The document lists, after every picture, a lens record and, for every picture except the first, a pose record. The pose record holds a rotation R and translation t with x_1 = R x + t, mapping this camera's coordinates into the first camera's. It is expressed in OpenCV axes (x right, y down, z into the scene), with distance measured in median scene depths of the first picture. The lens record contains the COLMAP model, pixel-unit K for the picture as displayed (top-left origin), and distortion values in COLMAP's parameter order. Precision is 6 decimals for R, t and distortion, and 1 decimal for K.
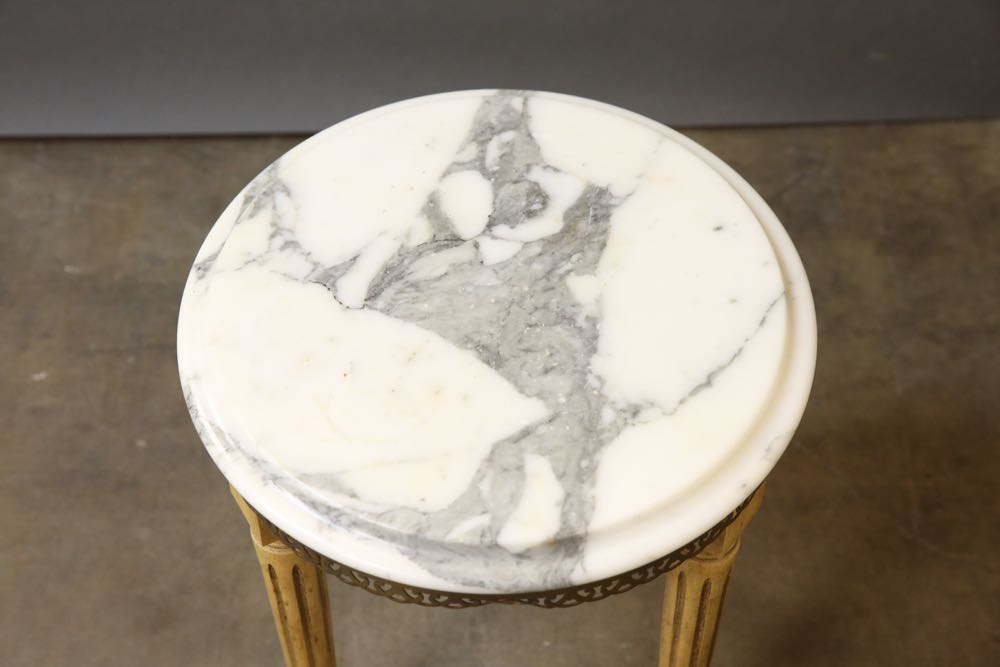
lens RADIAL K [[1711.1, 0, 500.0], [0, 1711.1, 333.5], [0, 0, 1]] dist [0.043953, 0.265349]
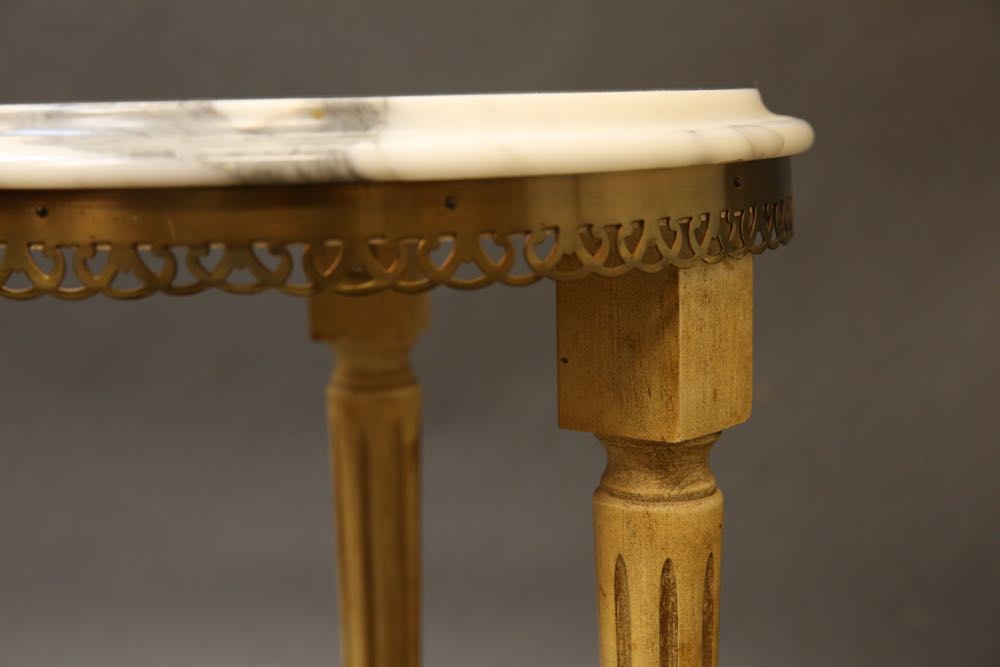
lens RADIAL K [[1711.1, 0, 500.0], [0, 1711.1, 333.5], [0, 0, 1]] dist [0.043953, 0.265349]
pose [[0.999638, -0.008915, -0.025395, 0.081120], [-0.010426, 0.741618, -0.670742, 0.429218], [0.024813, 0.670763, 0.741256, 0.544222]]
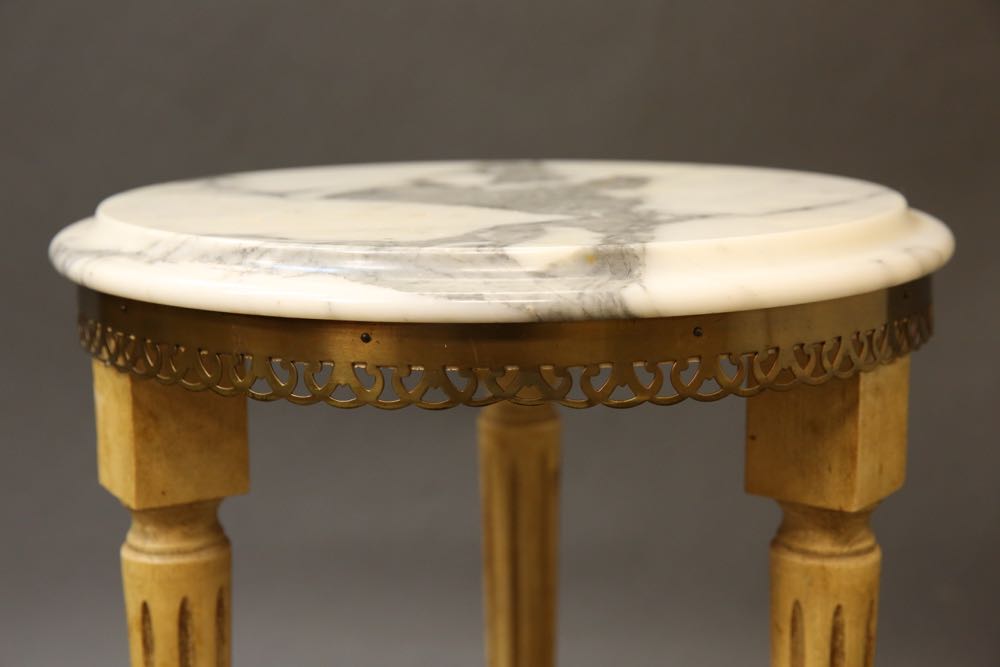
lens RADIAL K [[1711.1, 0, 500.0], [0, 1711.1, 333.5], [0, 0, 1]] dist [0.043953, 0.265349]
pose [[0.999999, -0.001324, 0.001092, -0.003240], [0.001717, 0.768489, -0.639860, 0.453469], [0.000008, 0.639861, 0.768490, 0.436782]]
